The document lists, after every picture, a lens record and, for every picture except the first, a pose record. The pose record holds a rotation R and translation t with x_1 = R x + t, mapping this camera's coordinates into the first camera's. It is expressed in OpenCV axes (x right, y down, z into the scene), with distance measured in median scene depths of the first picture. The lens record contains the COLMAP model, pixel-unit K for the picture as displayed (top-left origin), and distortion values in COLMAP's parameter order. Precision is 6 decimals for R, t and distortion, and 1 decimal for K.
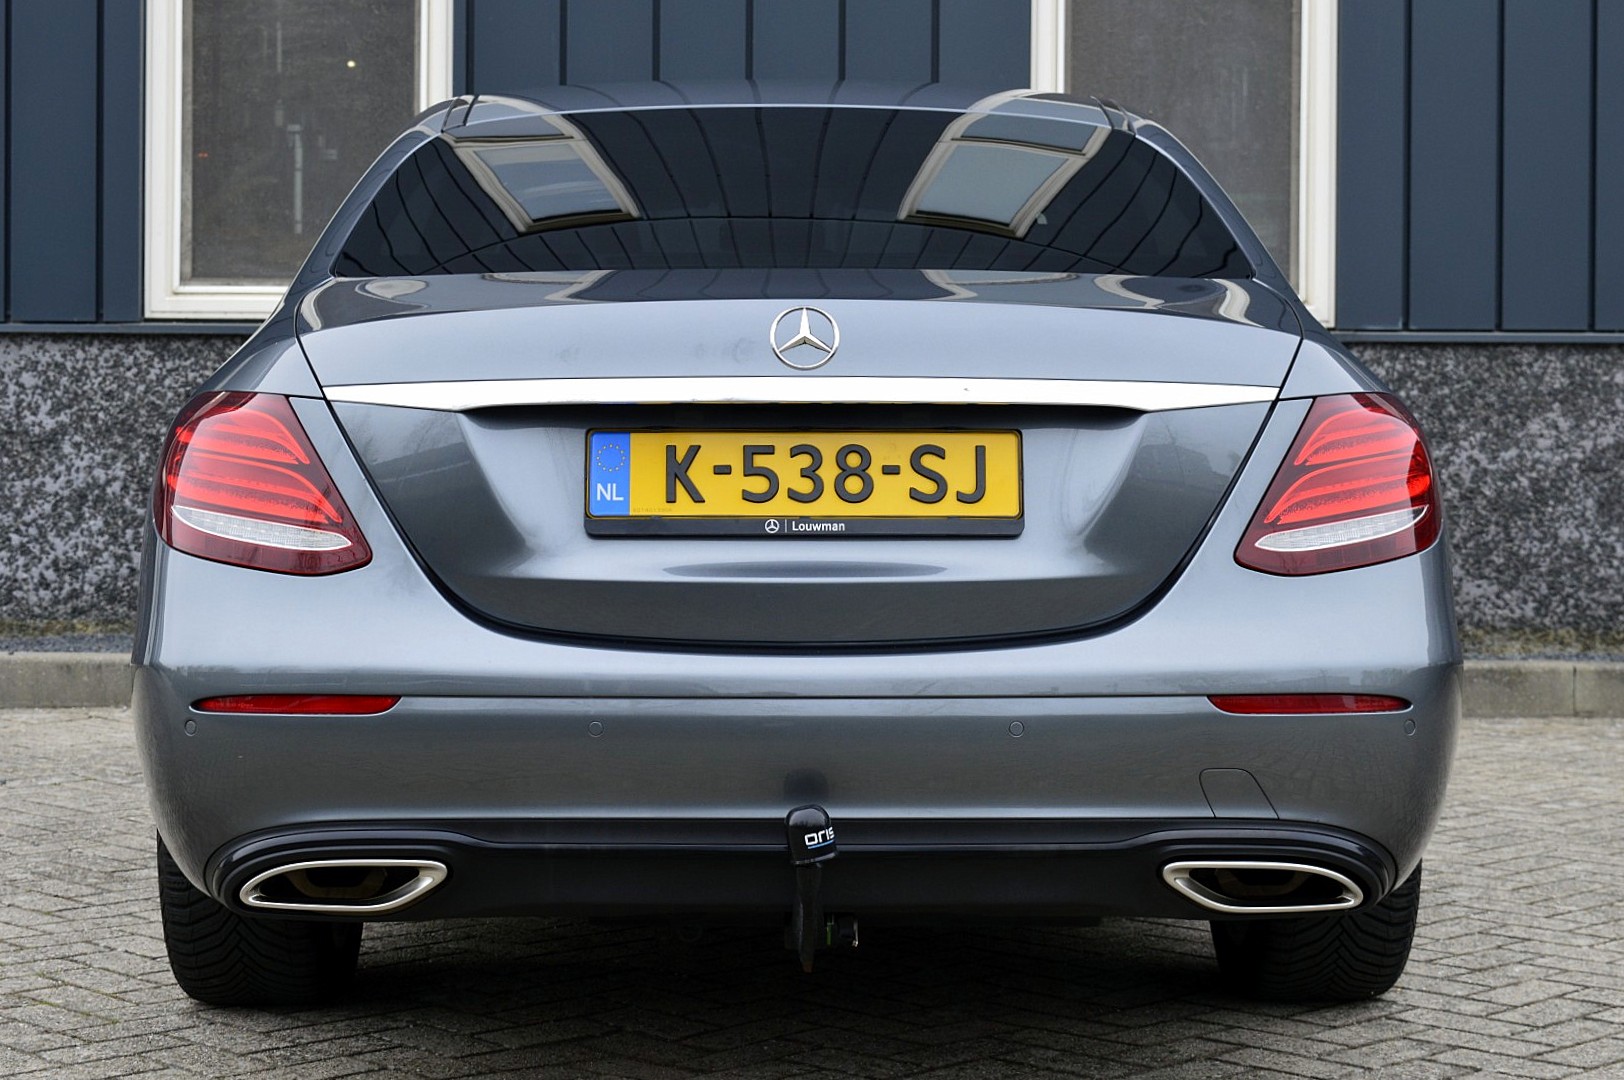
lens RADIAL K [[3100.3, 0, 812.0], [0, 3100.3, 540.0], [0, 0, 1]] dist [-0.004044, -0.020403]
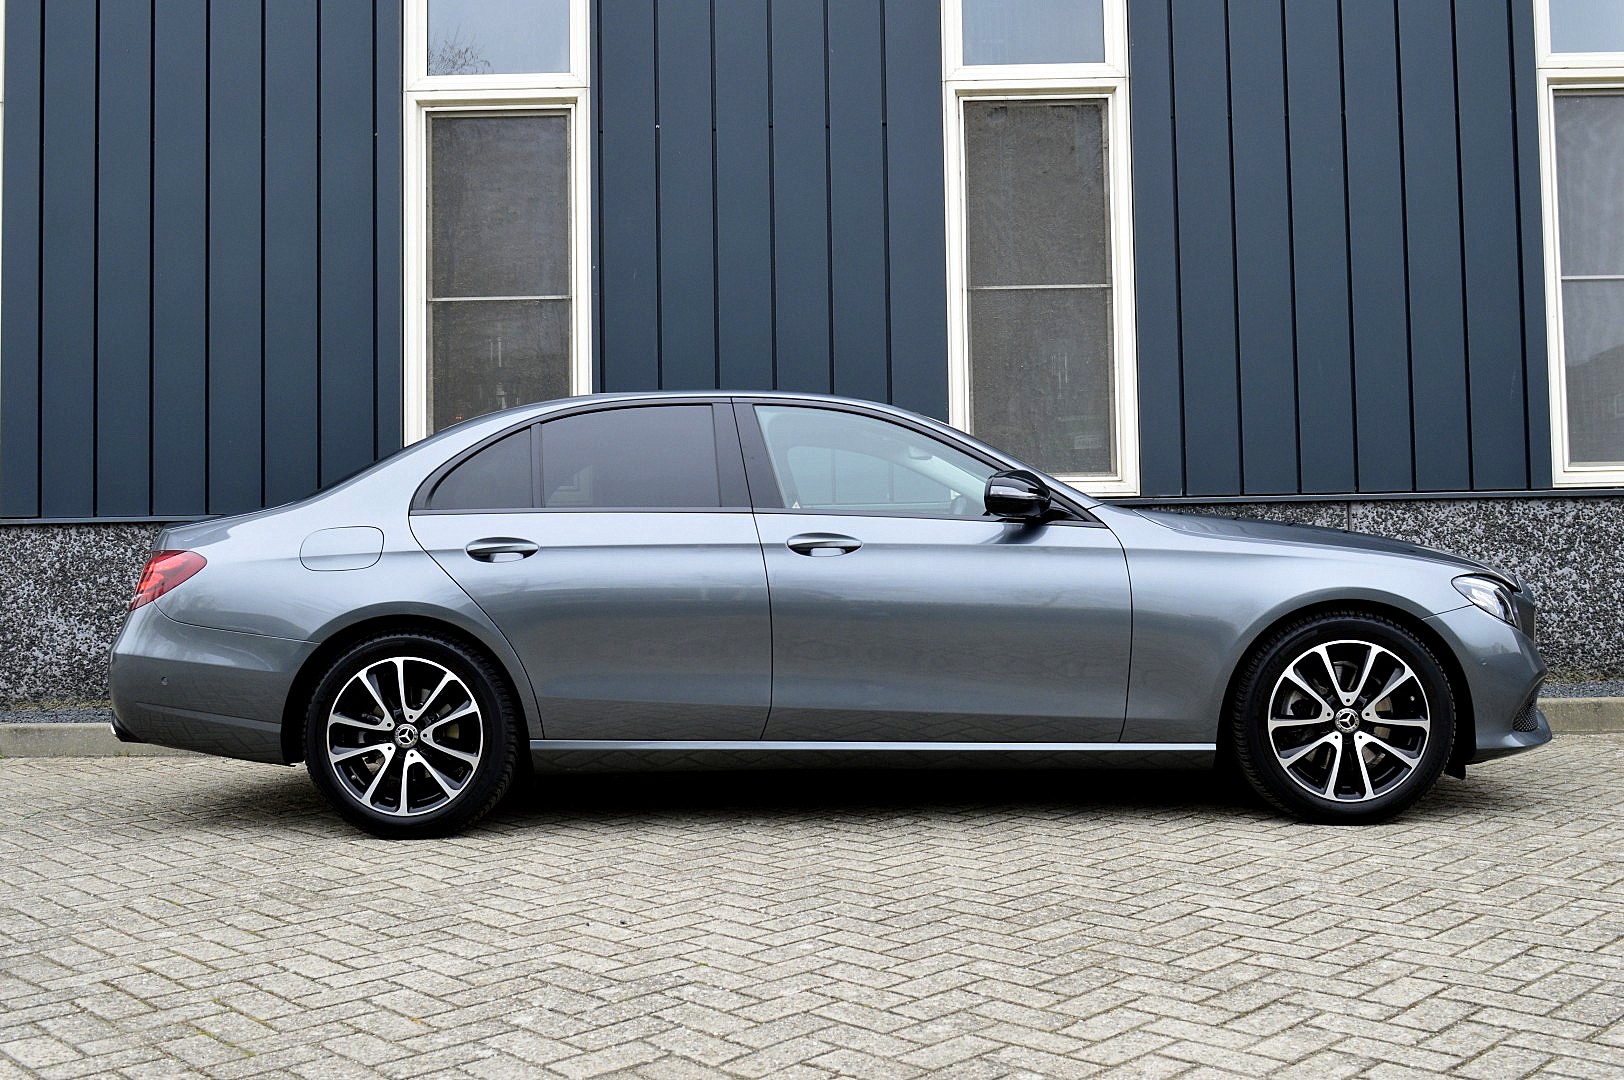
lens RADIAL K [[1698.6, 0, 812.0], [0, 1698.6, 540.0], [0, 0, 1]] dist [0.059840, 0.021789]
pose [[0.999703, -0.024140, -0.003391, 0.000035], [0.023918, 0.998201, -0.054982, -0.000865], [0.004712, 0.054885, 0.998482, 0.113323]]
